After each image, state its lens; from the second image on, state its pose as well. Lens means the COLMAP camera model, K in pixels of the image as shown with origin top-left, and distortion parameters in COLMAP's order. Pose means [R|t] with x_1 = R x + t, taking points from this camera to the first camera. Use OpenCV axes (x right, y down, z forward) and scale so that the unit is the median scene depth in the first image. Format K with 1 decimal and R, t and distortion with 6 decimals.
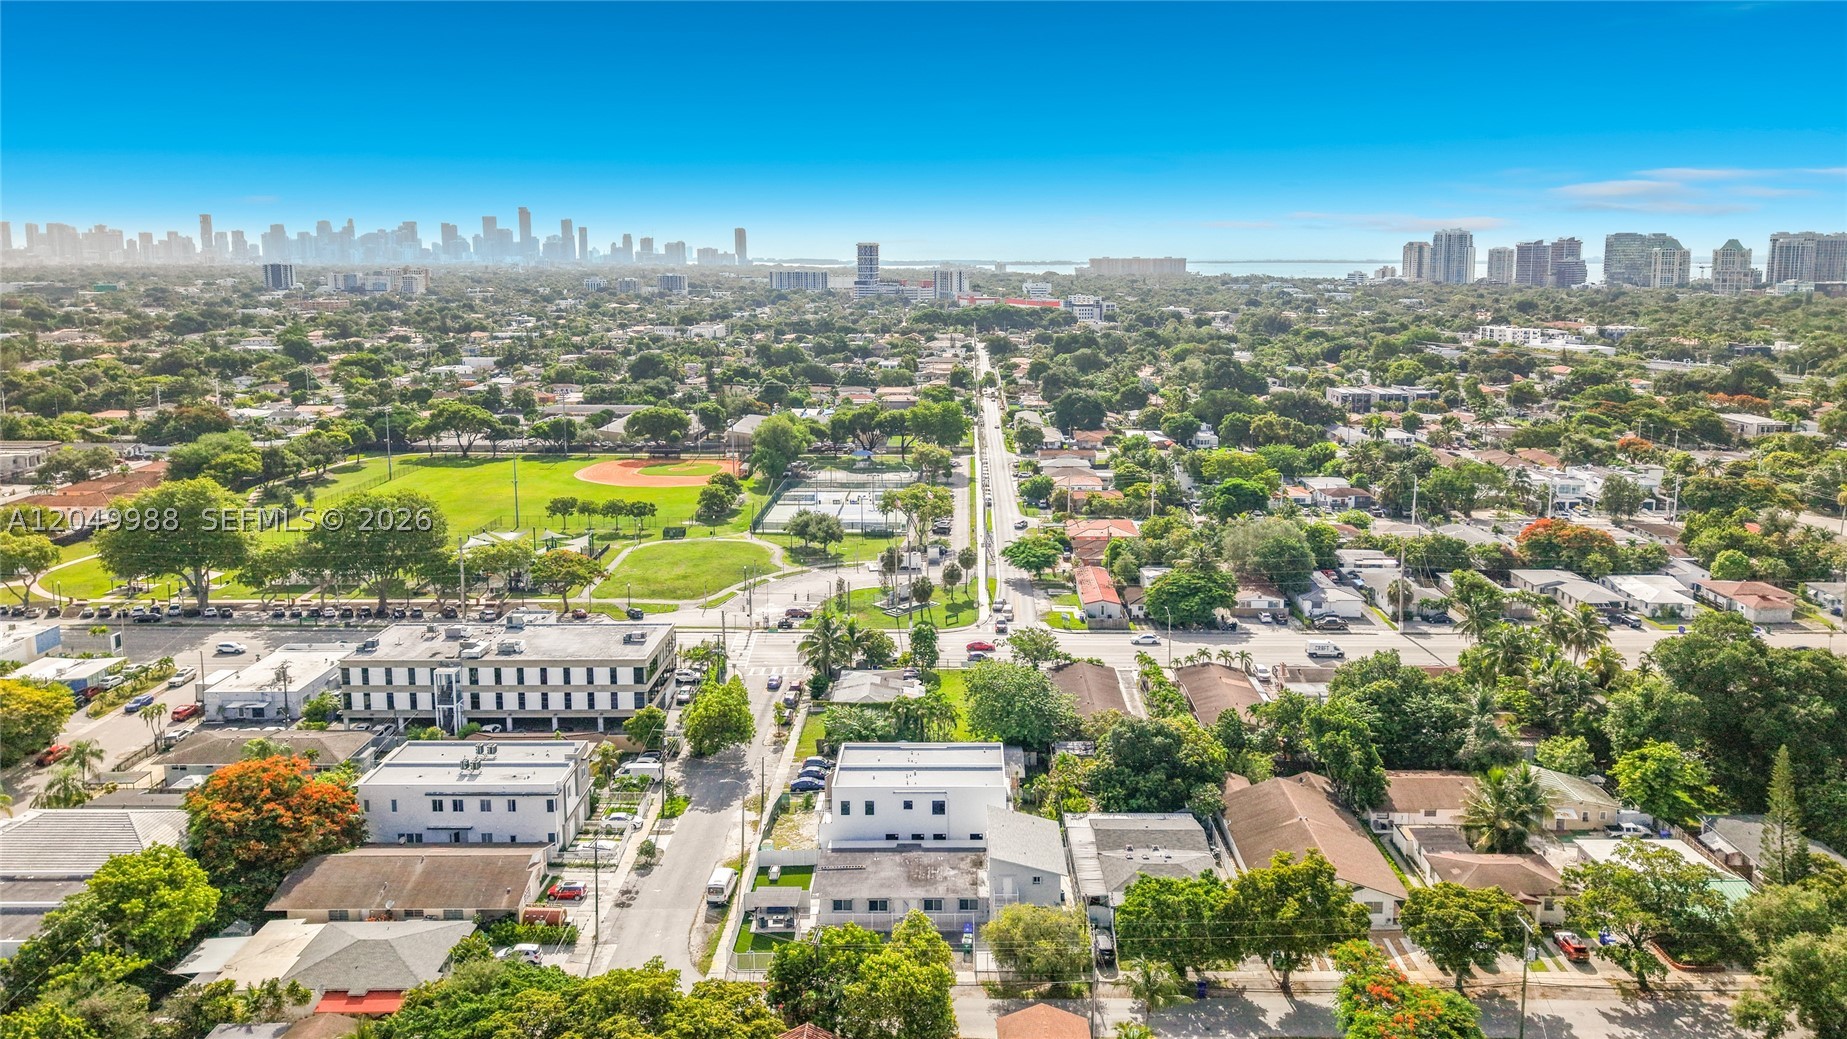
lens RADIAL K [[1251.2, 0, 975.8], [0, 1251.2, 439.0], [0, 0, 1]] dist [0.072824, -0.114018]
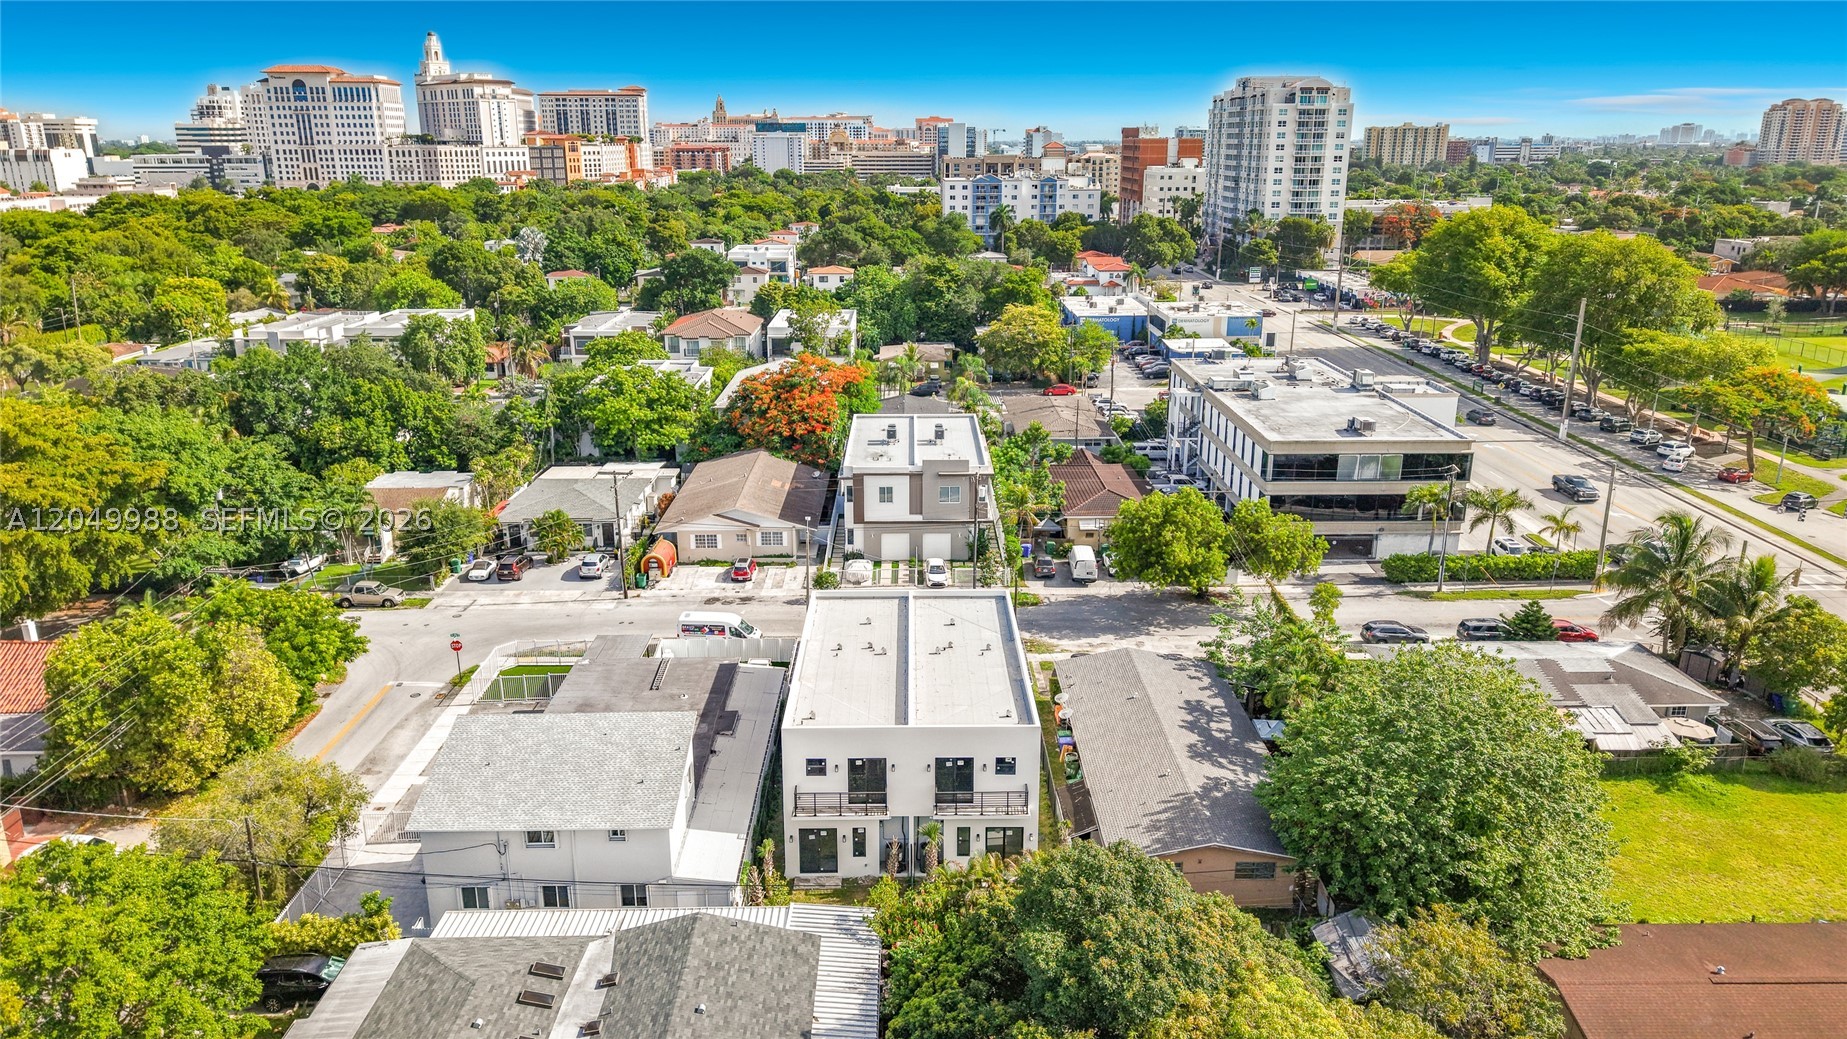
lens RADIAL K [[1238.5, 0, 921.8], [0, 1238.5, 540.7], [0, 0, 1]] dist [0.023541, -0.026168]
pose [[0.000397, 0.304100, -0.952640, 0.247750], [-0.139856, 0.943294, 0.301059, 0.046494], [0.990172, 0.133113, 0.042905, 0.609125]]
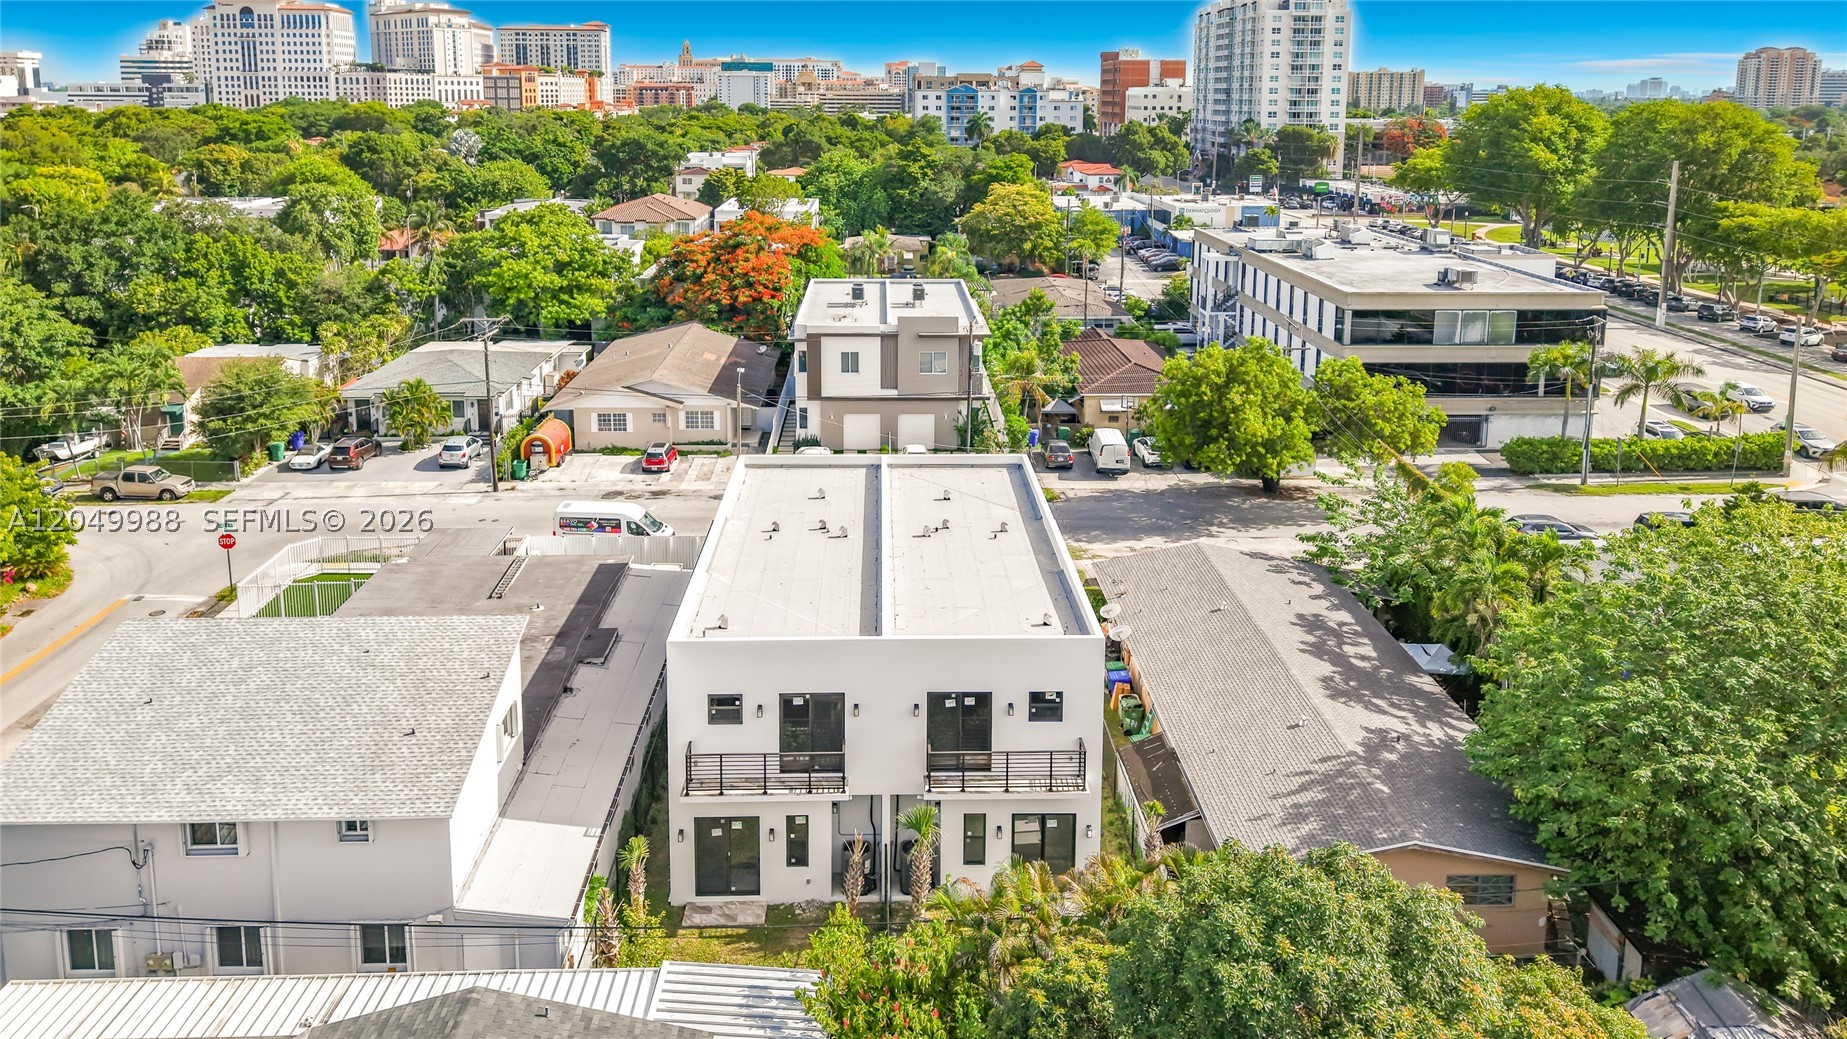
lens RADIAL K [[1285.5, 0, 909.8], [0, 1285.5, 328.2], [0, 0, 1]] dist [0.001864, 0.003722]
pose [[0.015106, 0.175787, -0.984312, 0.162320], [-0.146012, 0.974260, 0.171751, 0.096608], [0.989167, 0.141127, 0.040385, 0.614219]]
